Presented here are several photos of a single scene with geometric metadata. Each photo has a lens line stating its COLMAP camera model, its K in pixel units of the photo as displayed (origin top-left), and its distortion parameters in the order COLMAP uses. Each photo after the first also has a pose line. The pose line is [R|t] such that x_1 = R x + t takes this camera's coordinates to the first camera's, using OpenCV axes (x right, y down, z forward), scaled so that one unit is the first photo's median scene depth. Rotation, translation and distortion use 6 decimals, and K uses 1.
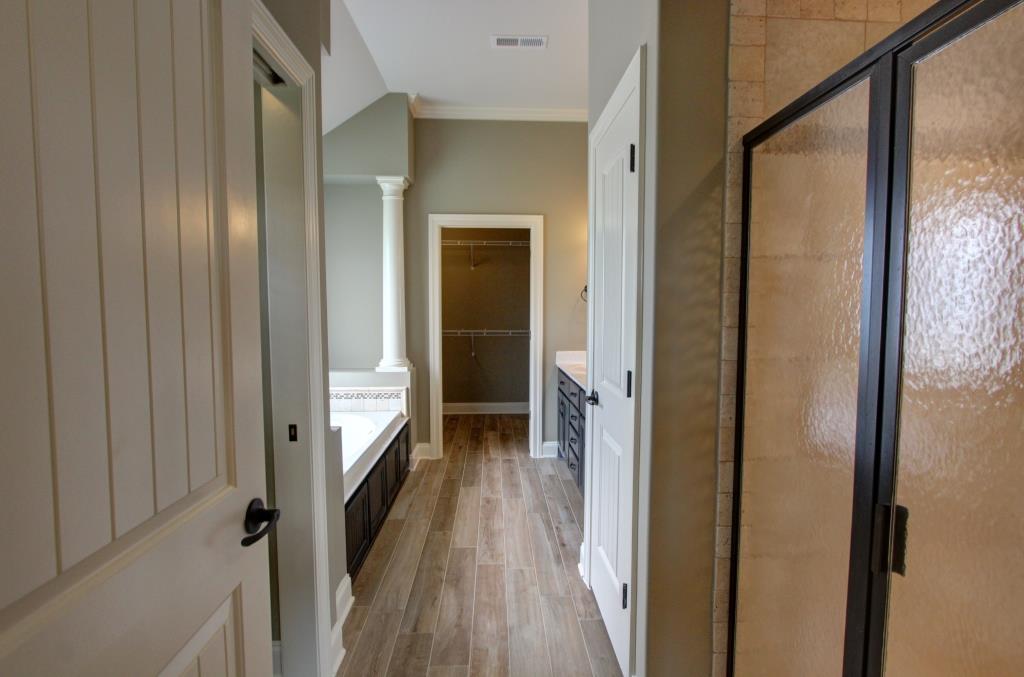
lens RADIAL K [[482.8, 0, 511.0], [0, 482.8, 335.7], [0, 0, 1]] dist [-0.011565, 0.001007]
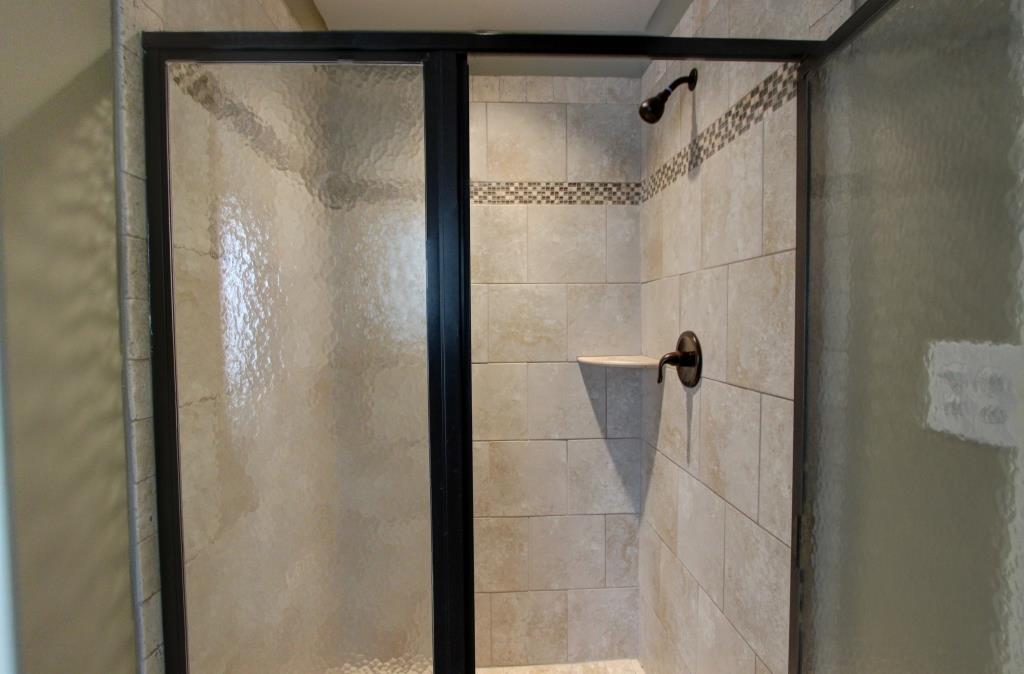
lens RADIAL K [[478.3, 0, 522.1], [0, 478.3, 333.9], [0, 0, 1]] dist [-0.013165, 0.000869]
pose [[-0.019588, -0.035558, 0.999176, -0.114129], [0.068834, 0.996948, 0.036828, -0.039958], [-0.997436, 0.069498, -0.017081, 0.593140]]
